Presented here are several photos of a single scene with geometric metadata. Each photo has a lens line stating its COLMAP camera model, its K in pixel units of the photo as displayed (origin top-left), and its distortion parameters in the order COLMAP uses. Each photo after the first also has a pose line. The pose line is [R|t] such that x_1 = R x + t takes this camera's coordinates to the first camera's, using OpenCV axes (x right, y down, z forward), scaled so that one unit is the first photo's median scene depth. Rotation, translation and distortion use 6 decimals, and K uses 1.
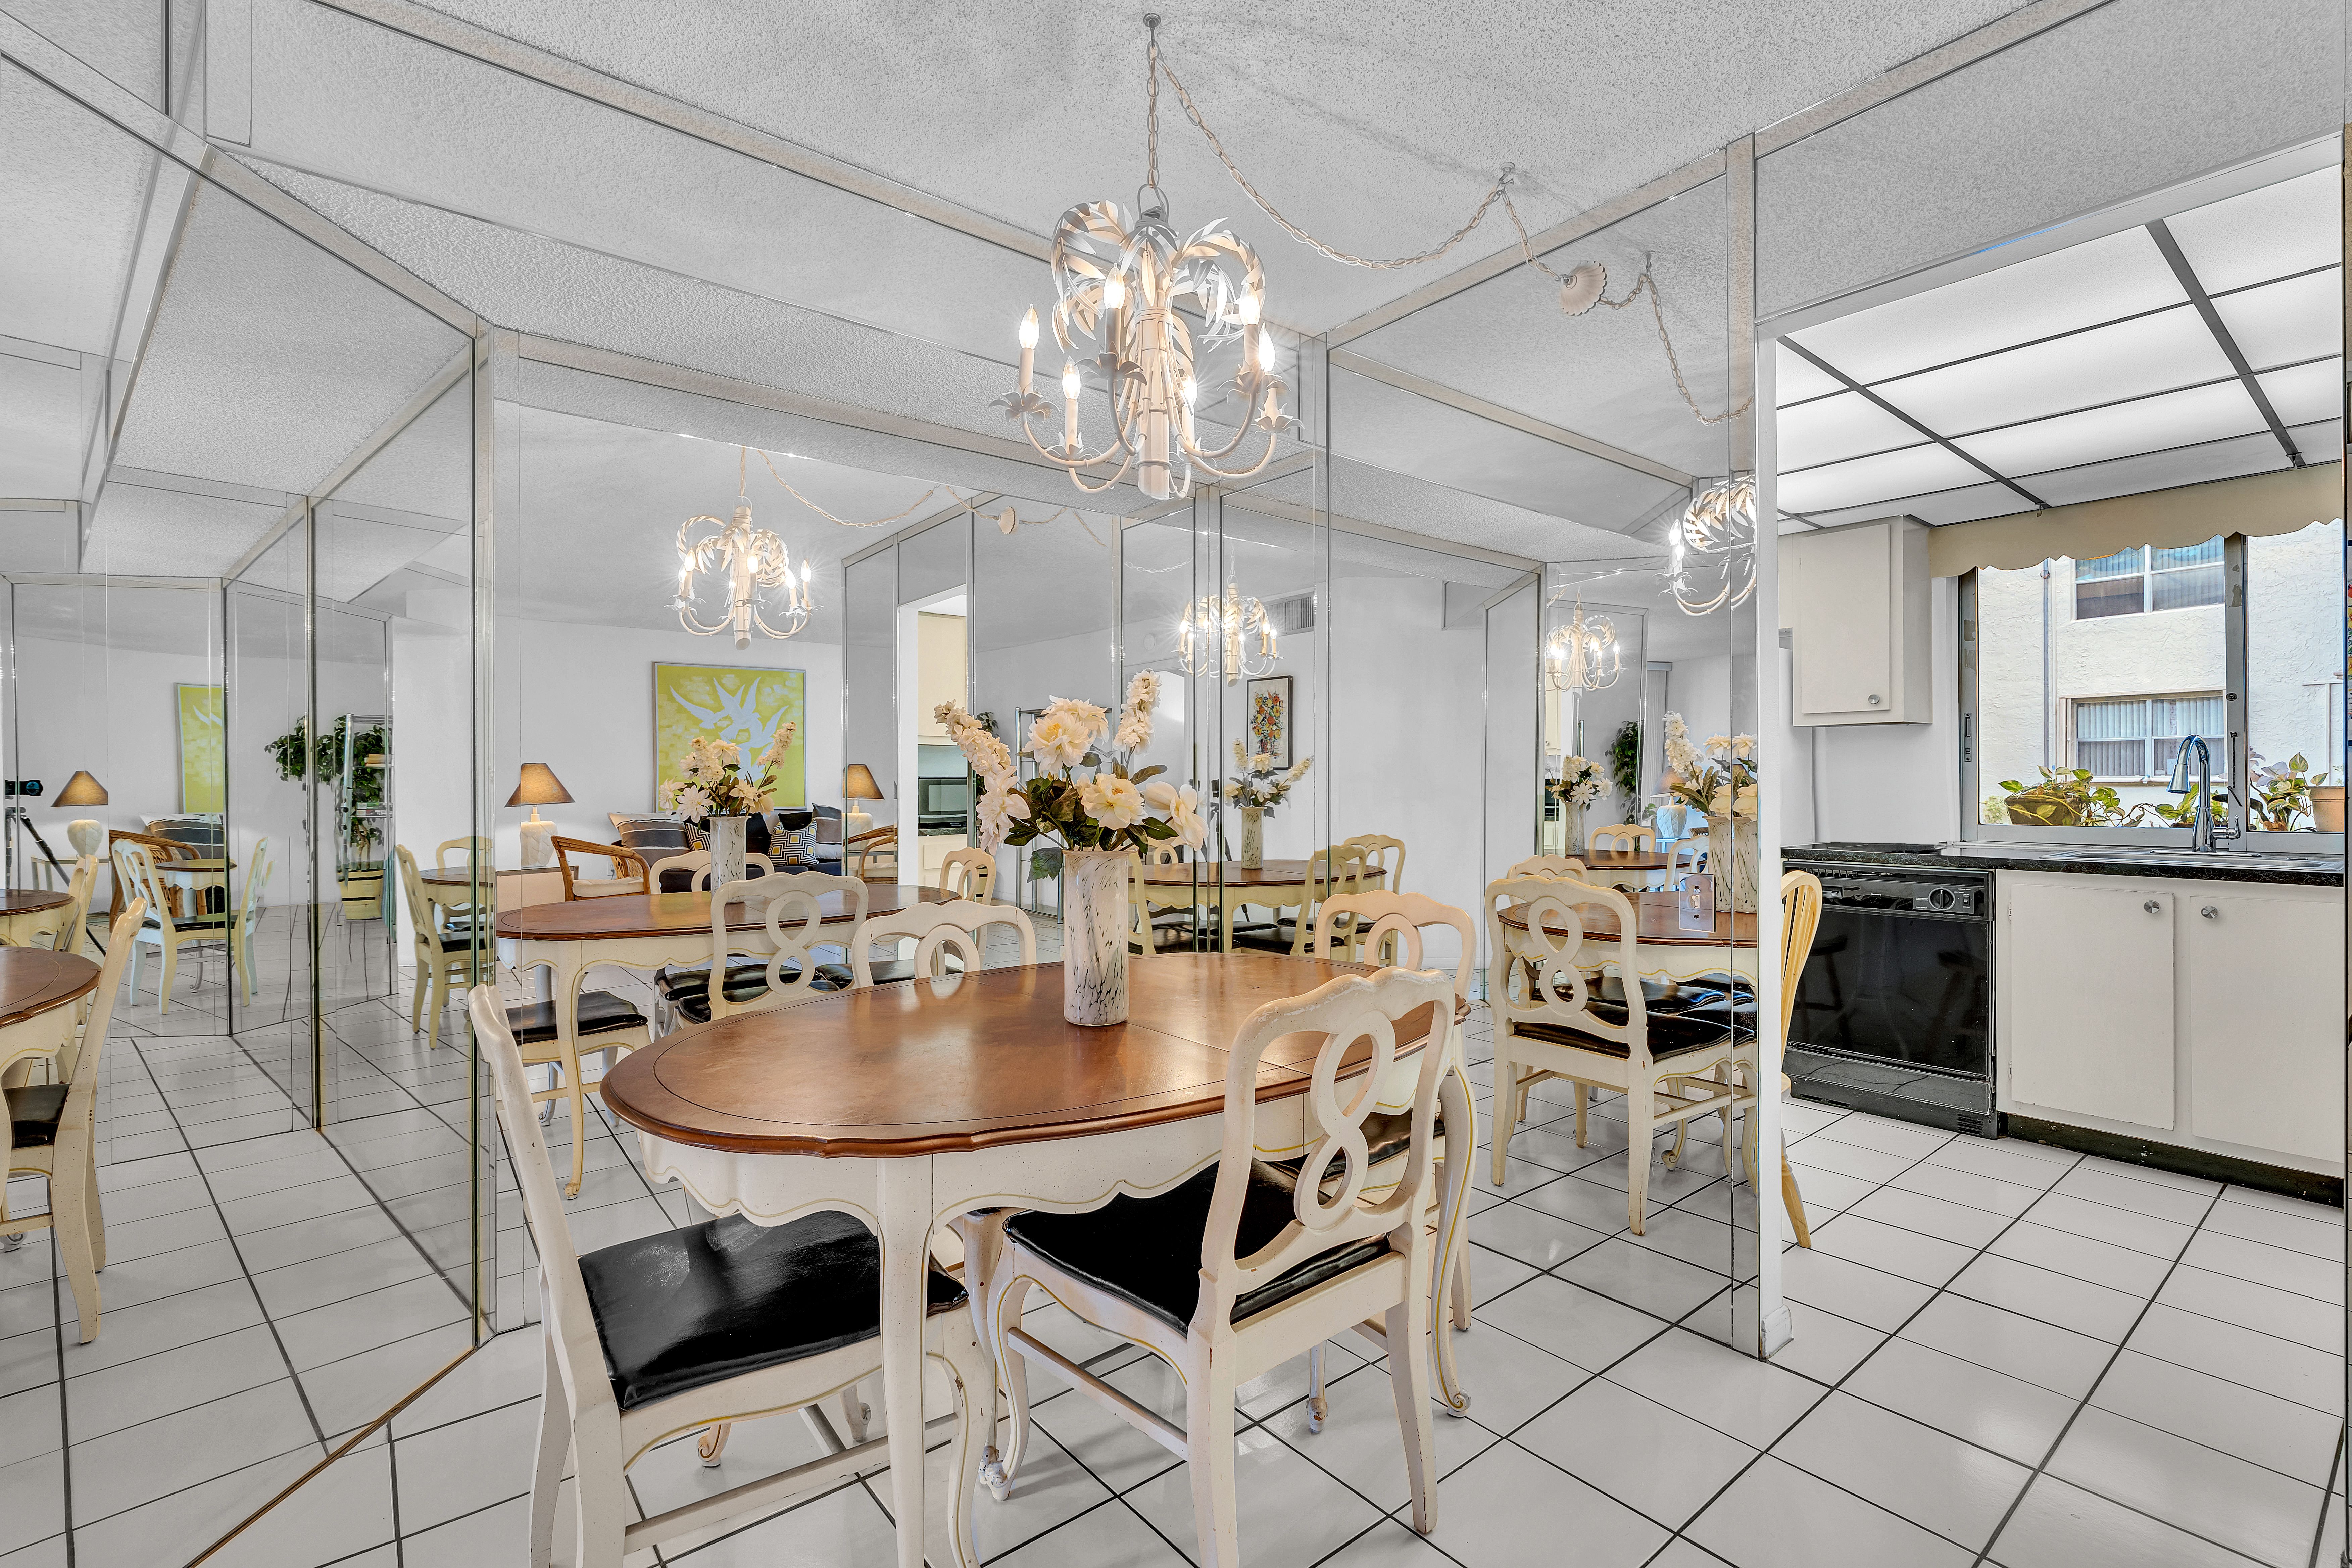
lens RADIAL K [[1059.0, 0, 1184.8], [0, 1059.0, 785.3], [0, 0, 1]] dist [-0.007892, 0.003865]
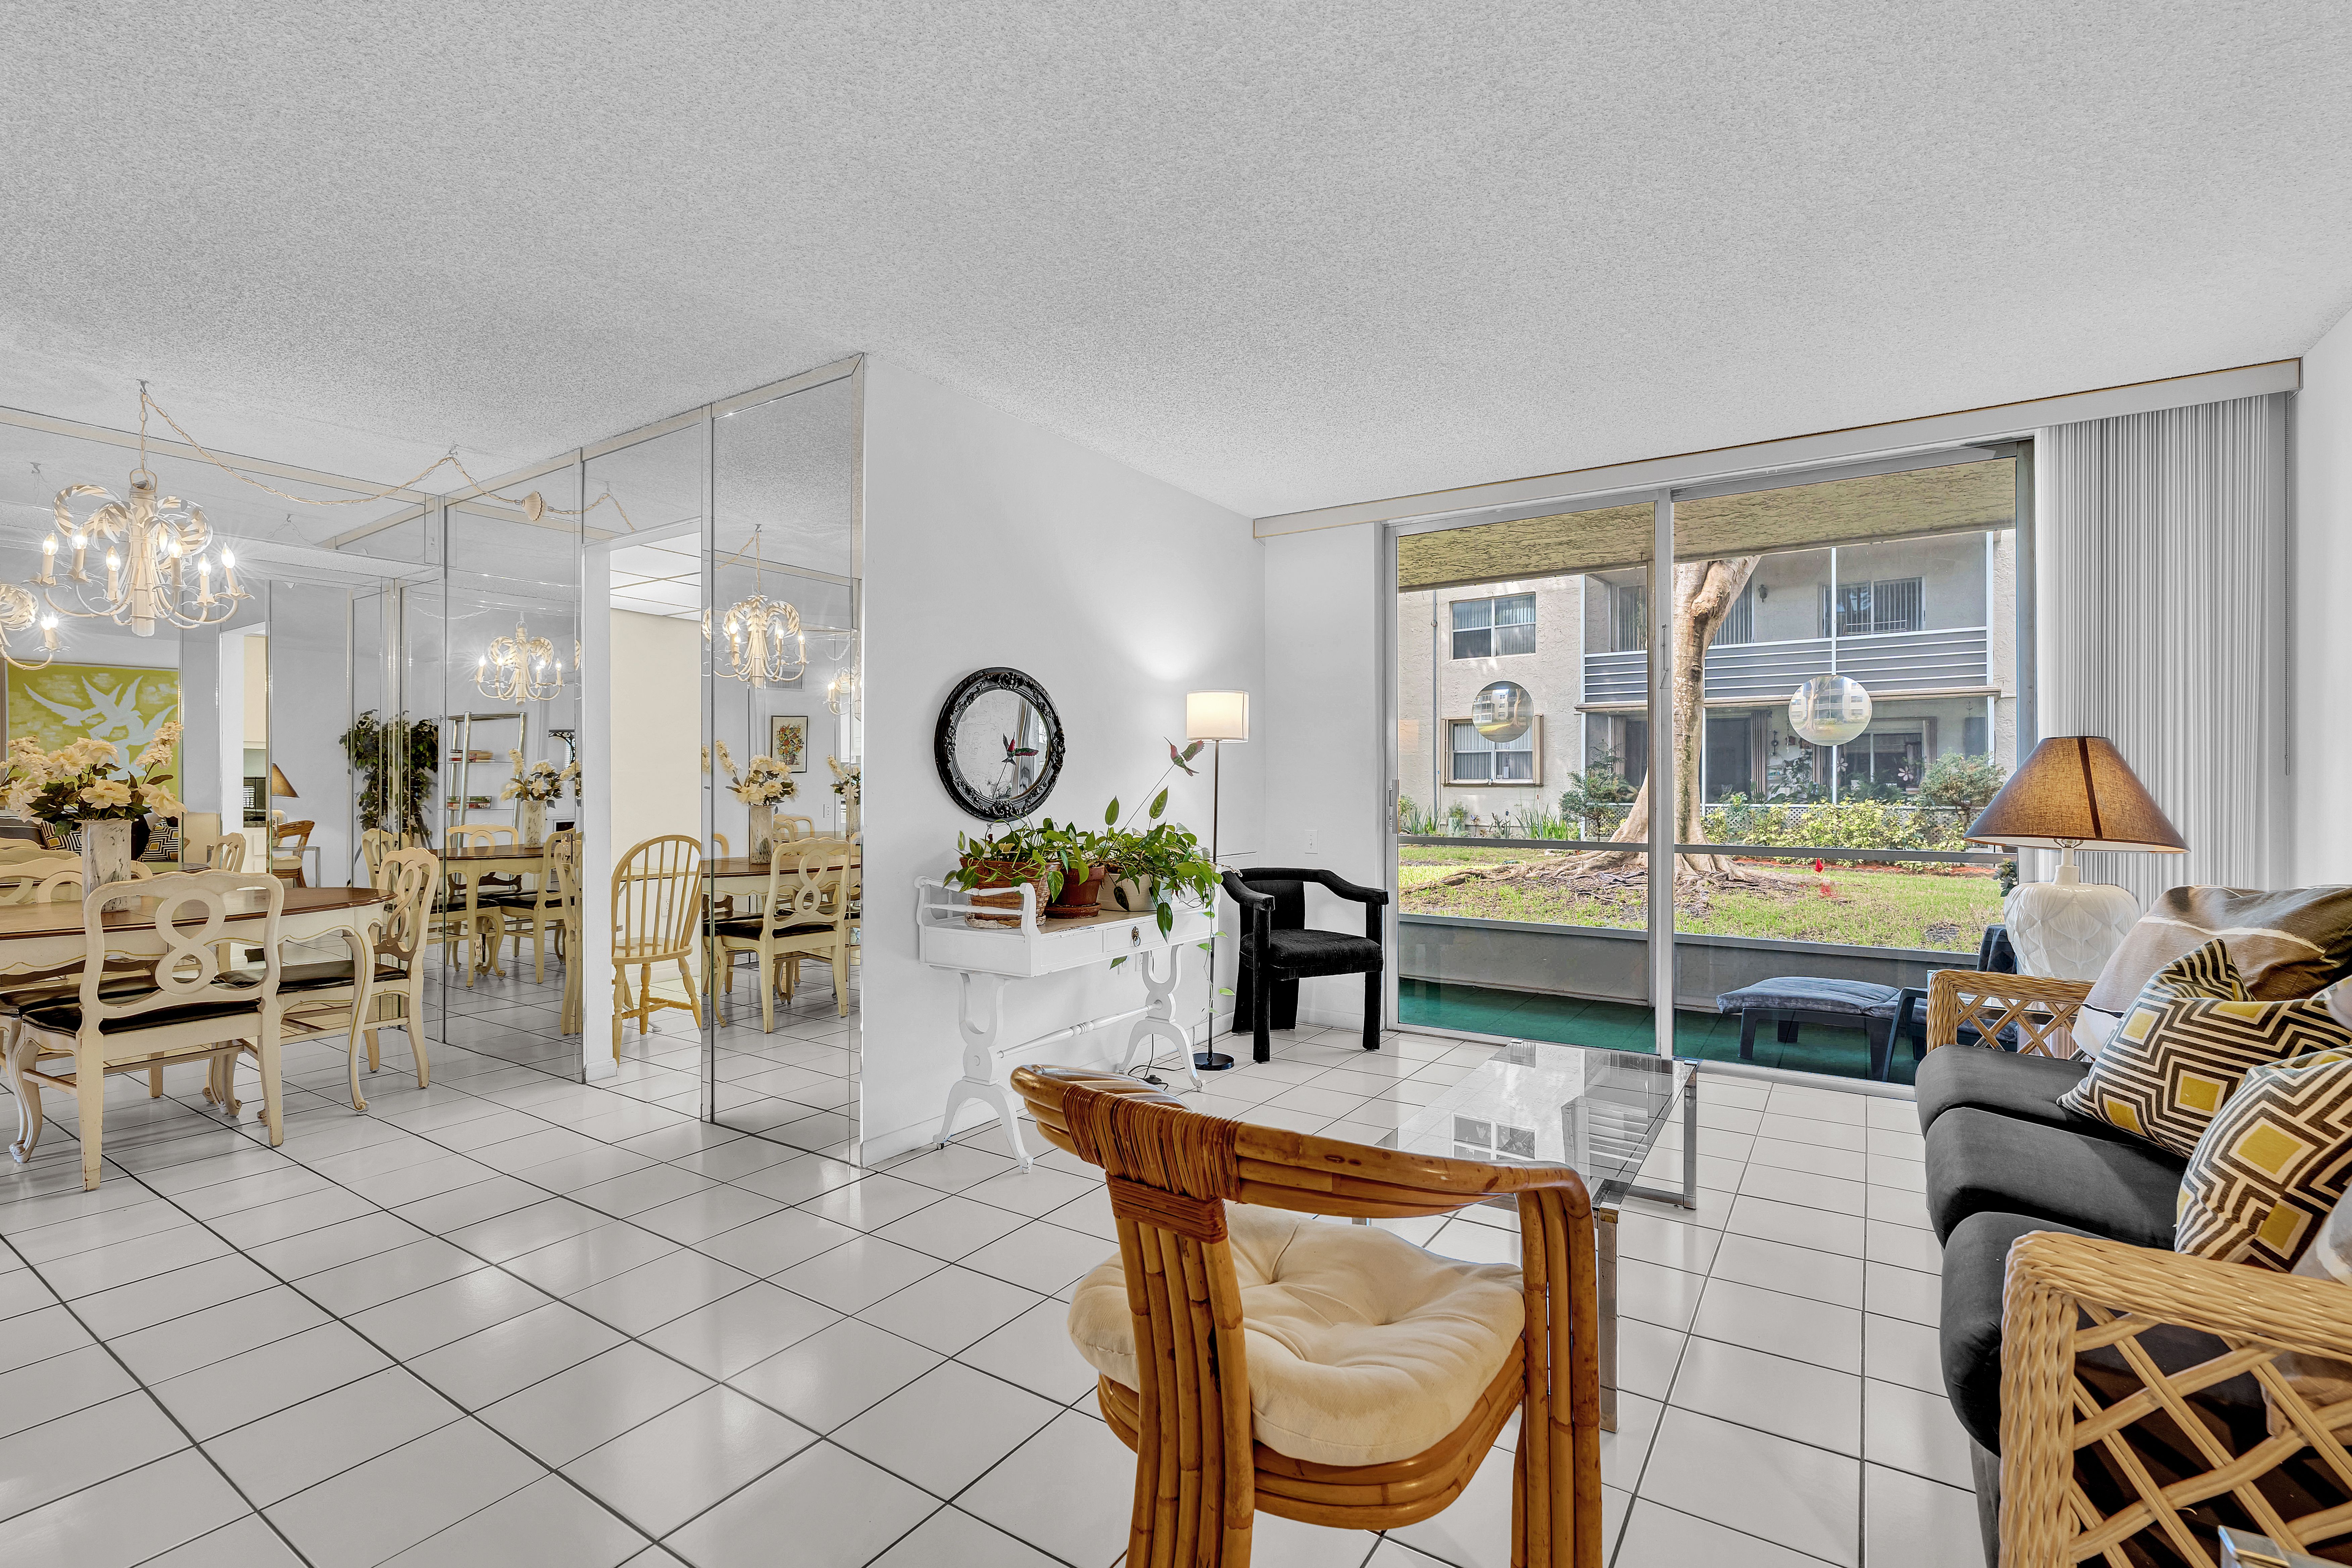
lens RADIAL K [[1059.0, 0, 1174.7], [0, 1059.0, 784.3], [0, 0, 1]] dist [-0.007892, 0.003865]
pose [[0.951369, 0.003737, 0.308030, 0.531992], [-0.004038, 0.999992, 0.000340, -0.005778], [-0.308026, -0.001567, 0.951377, -0.632650]]
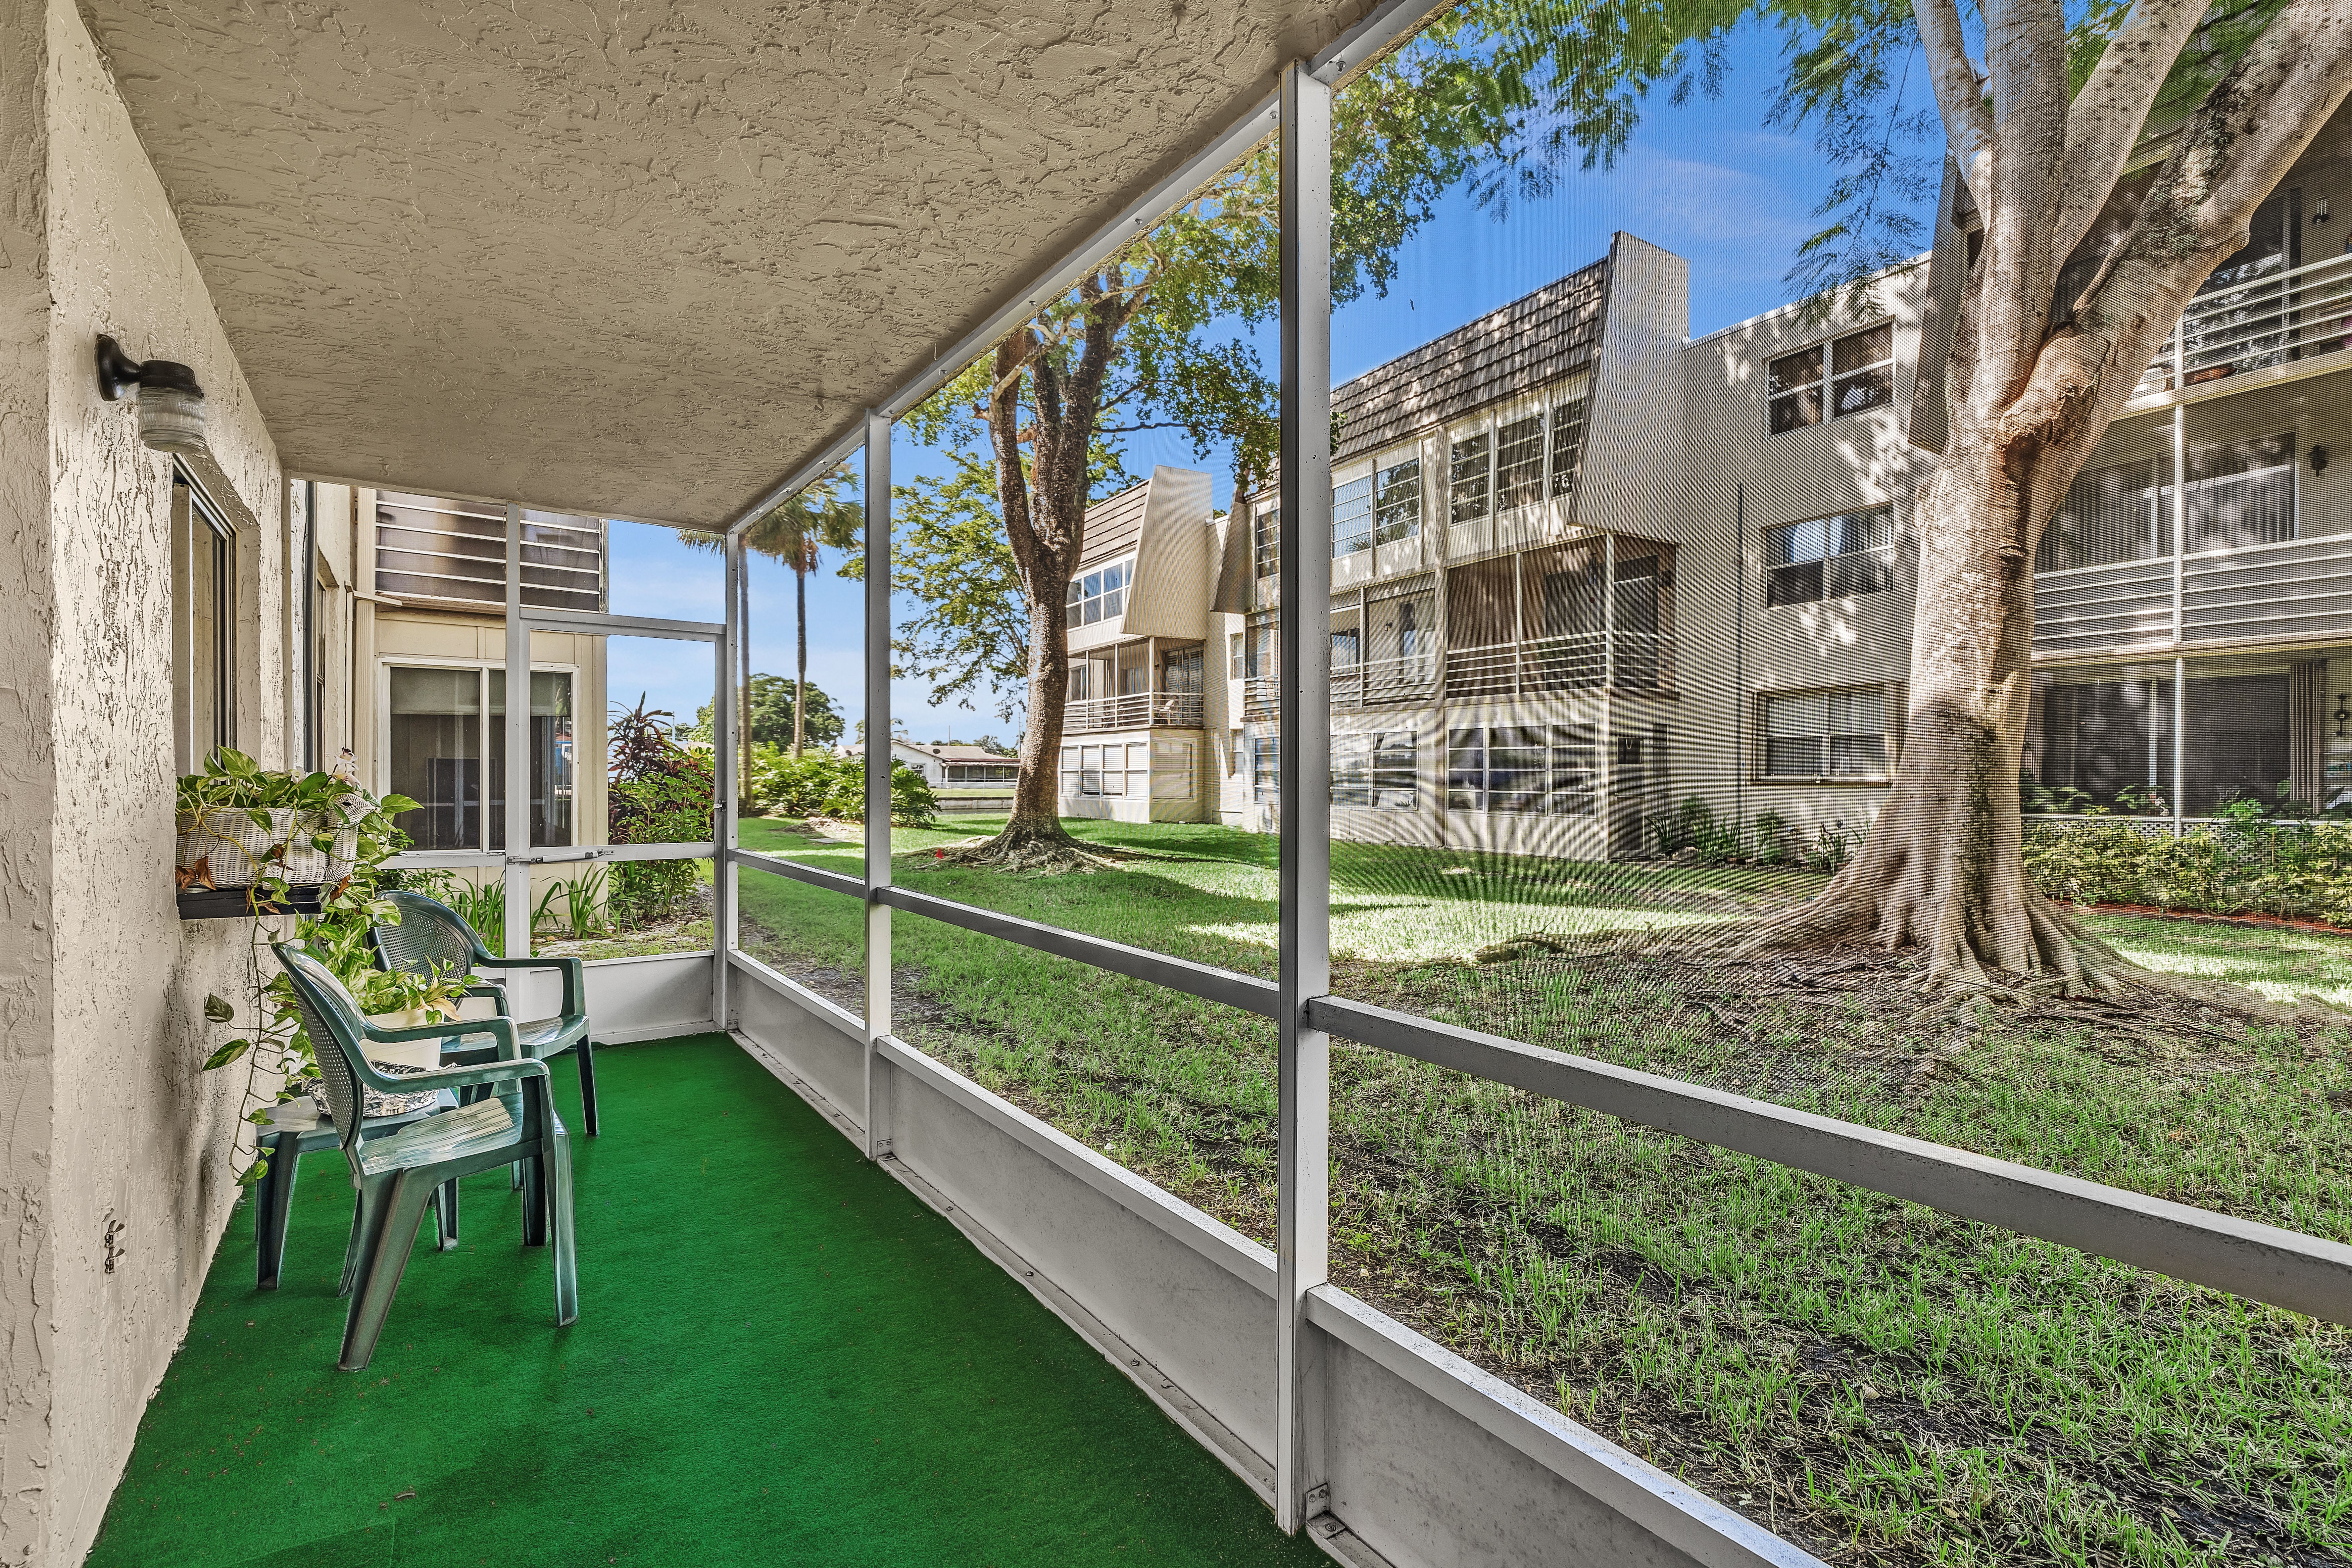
lens RADIAL K [[1045.6, 0, 1184.2], [0, 1045.6, 782.3], [0, 0, 1]] dist [-0.002491, -0.000406]
pose [[0.998947, 0.008892, -0.045004, 1.692661], [-0.008535, 0.999931, 0.008106, -0.020674], [0.045073, -0.007714, 0.998954, 0.204532]]
